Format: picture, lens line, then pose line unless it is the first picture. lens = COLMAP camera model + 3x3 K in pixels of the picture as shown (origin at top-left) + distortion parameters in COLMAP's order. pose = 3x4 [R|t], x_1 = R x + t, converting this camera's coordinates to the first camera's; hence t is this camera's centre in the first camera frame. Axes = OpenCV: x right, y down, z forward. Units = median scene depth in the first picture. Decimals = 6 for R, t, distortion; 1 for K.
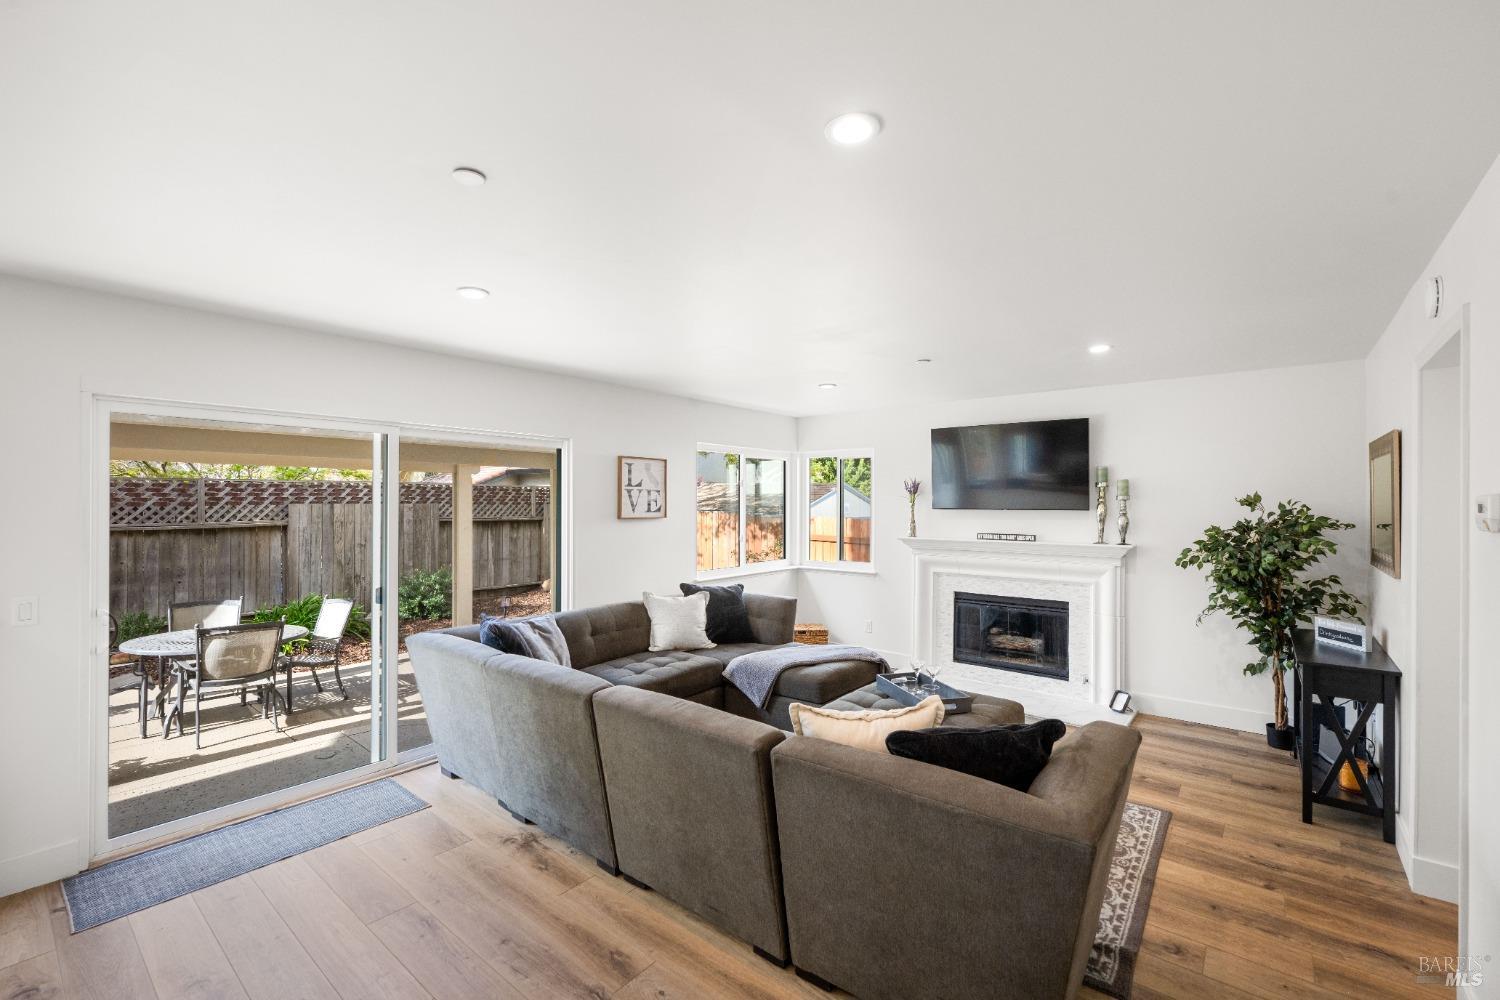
lens RADIAL K [[633.8, 0, 750.0], [0, 633.8, 500.0], [0, 0, 1]] dist [-0.001013, -0.000097]
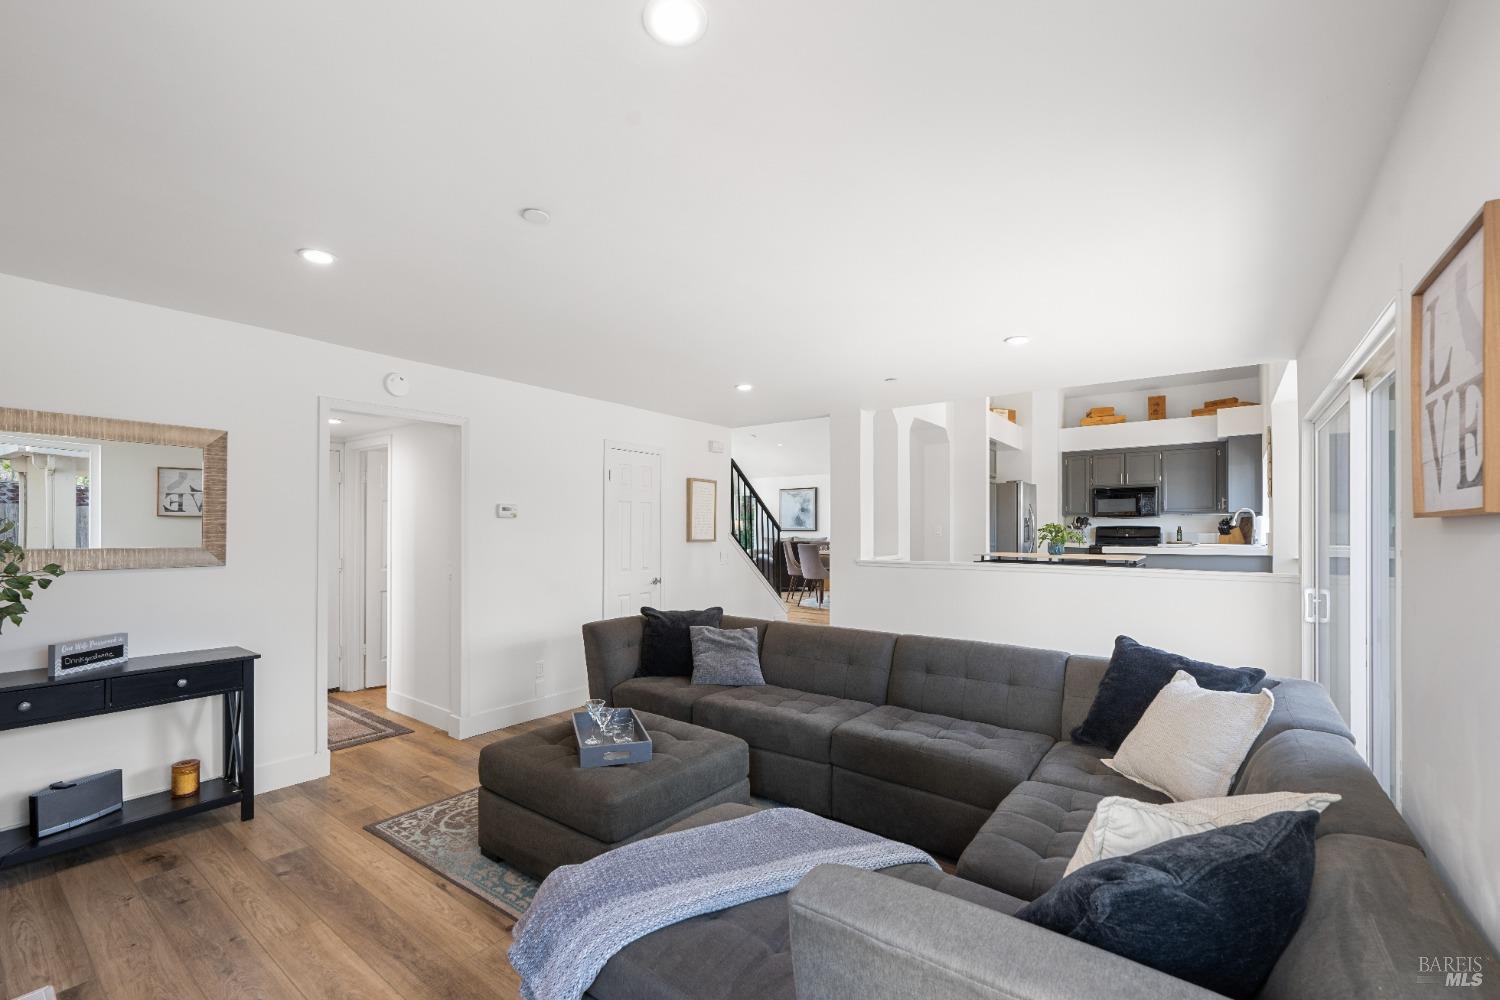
lens RADIAL K [[635.4, 0, 715.0], [0, 635.4, 529.4], [0, 0, 1]] dist [-0.000103, 0.000008]
pose [[-0.999929, -0.002489, -0.011647, 0.101884], [-0.002389, 0.999960, -0.008609, 0.039640], [0.011668, -0.008580, -0.999895, 1.240363]]
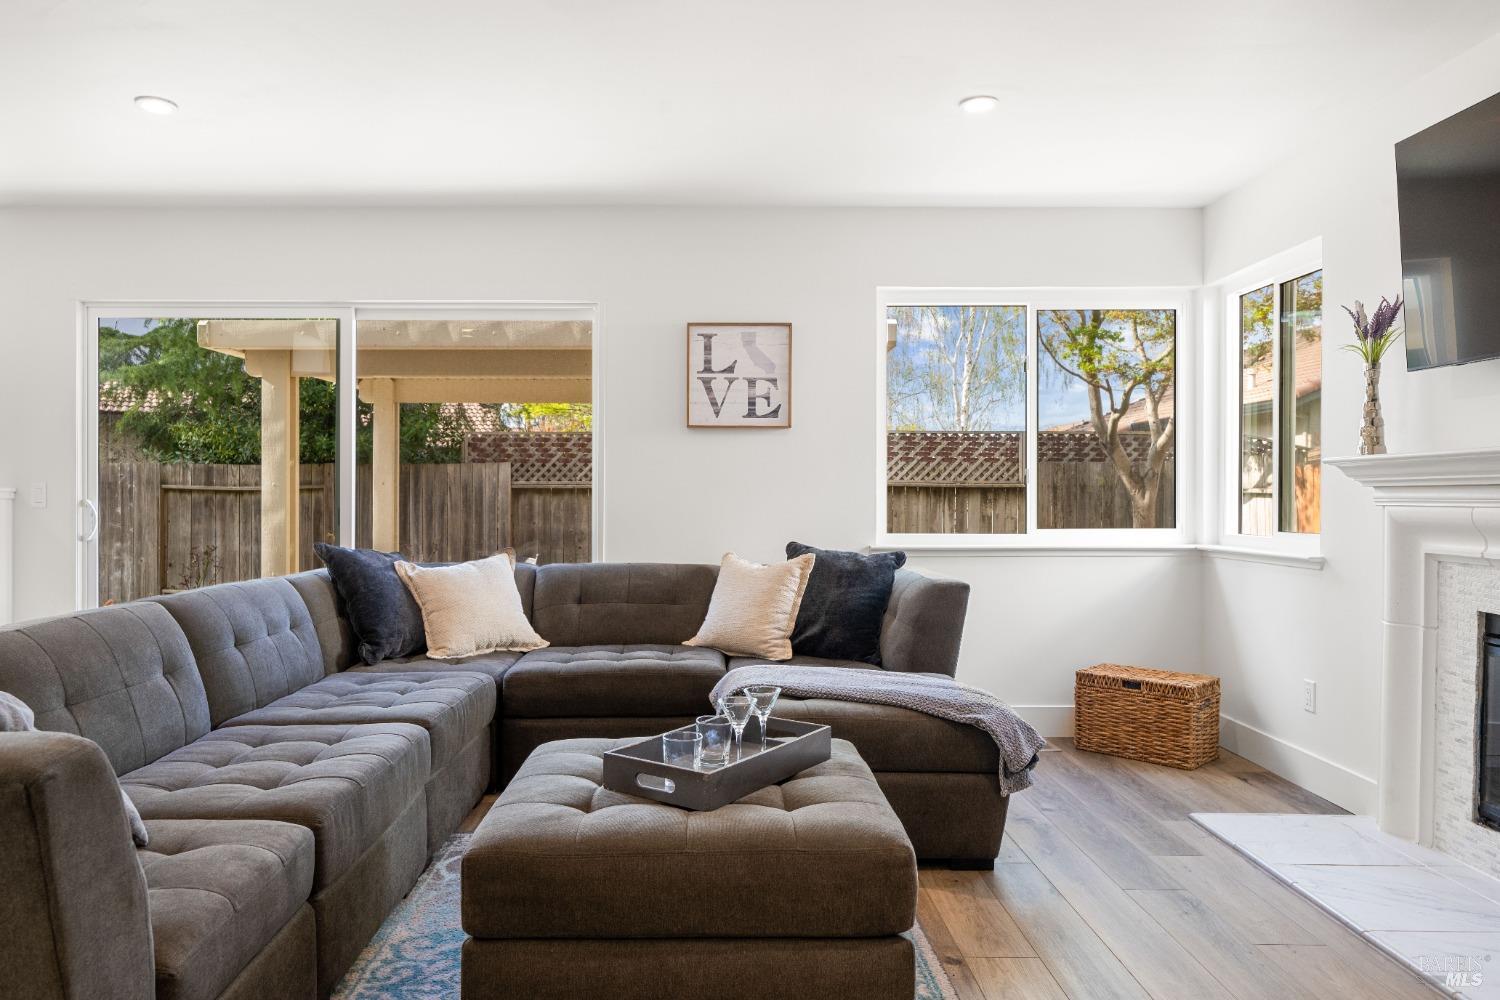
lens RADIAL K [[1011.2, 0, 750.0], [0, 1011.2, 500.0], [0, 0, 1]] dist [0.000652, 0.000493]
pose [[0.638804, -0.001074, -0.769369, 0.547514], [0.004328, 0.999988, 0.002198, 0.092857], [0.769357, -0.004734, 0.638801, 0.412308]]
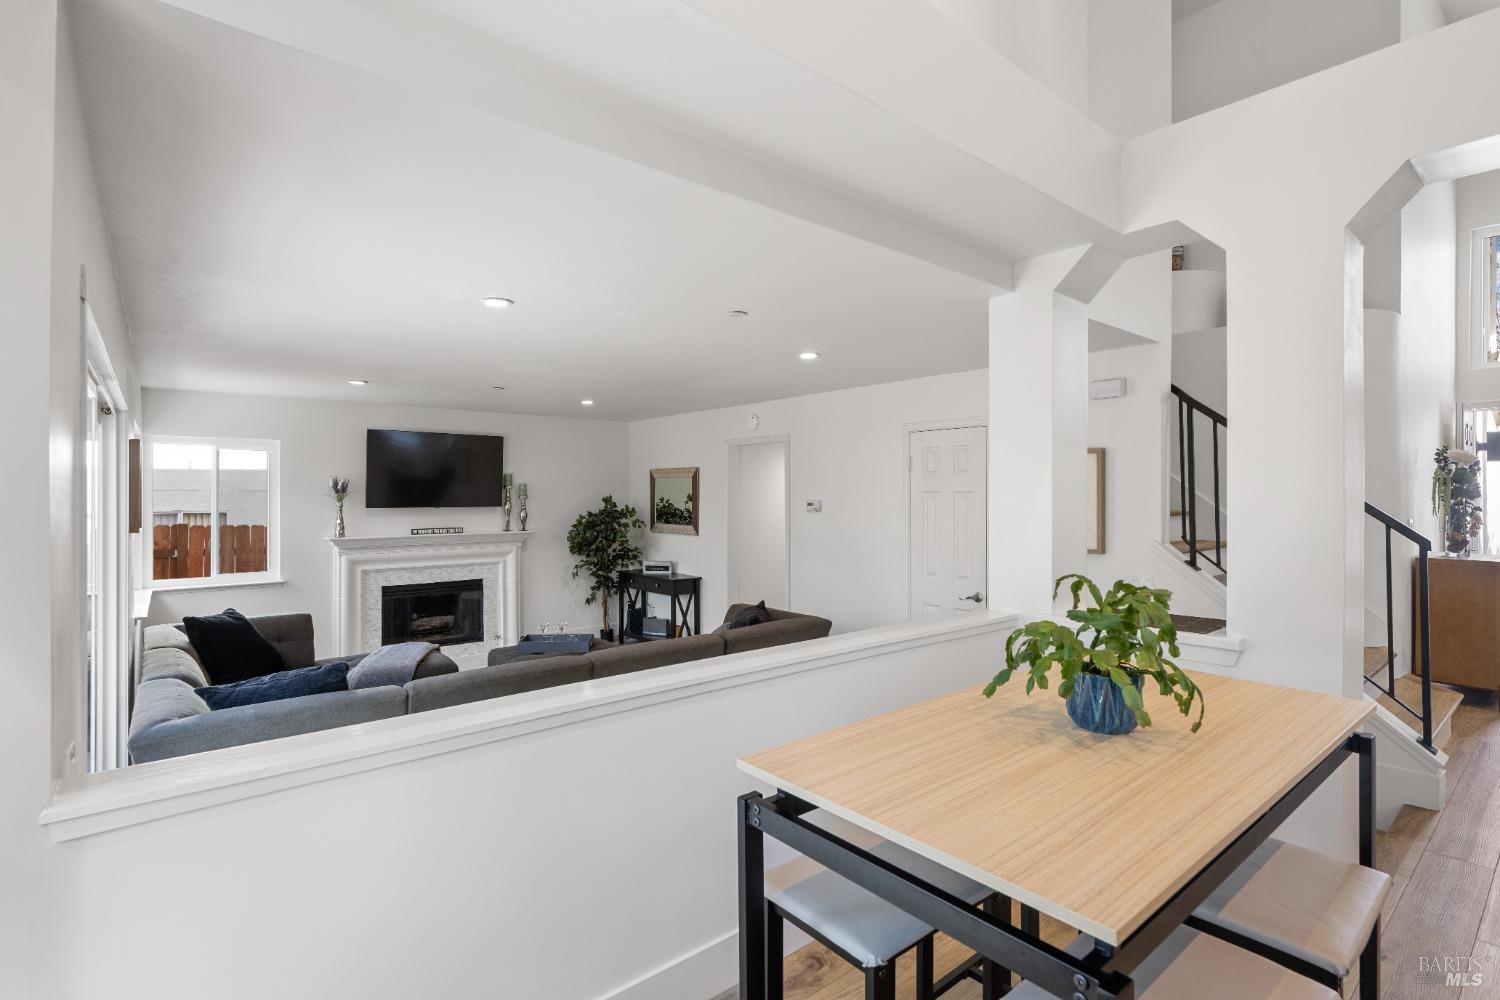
lens RADIAL K [[710.8, 0, 750.0], [0, 710.8, 500.0], [0, 0, 1]] dist [-0.002428, -0.000266]
pose [[0.192894, -0.011308, 0.981154, -0.798695], [-0.005007, 0.999909, 0.012508, -0.018085], [-0.981207, -0.007326, 0.192820, 0.201137]]
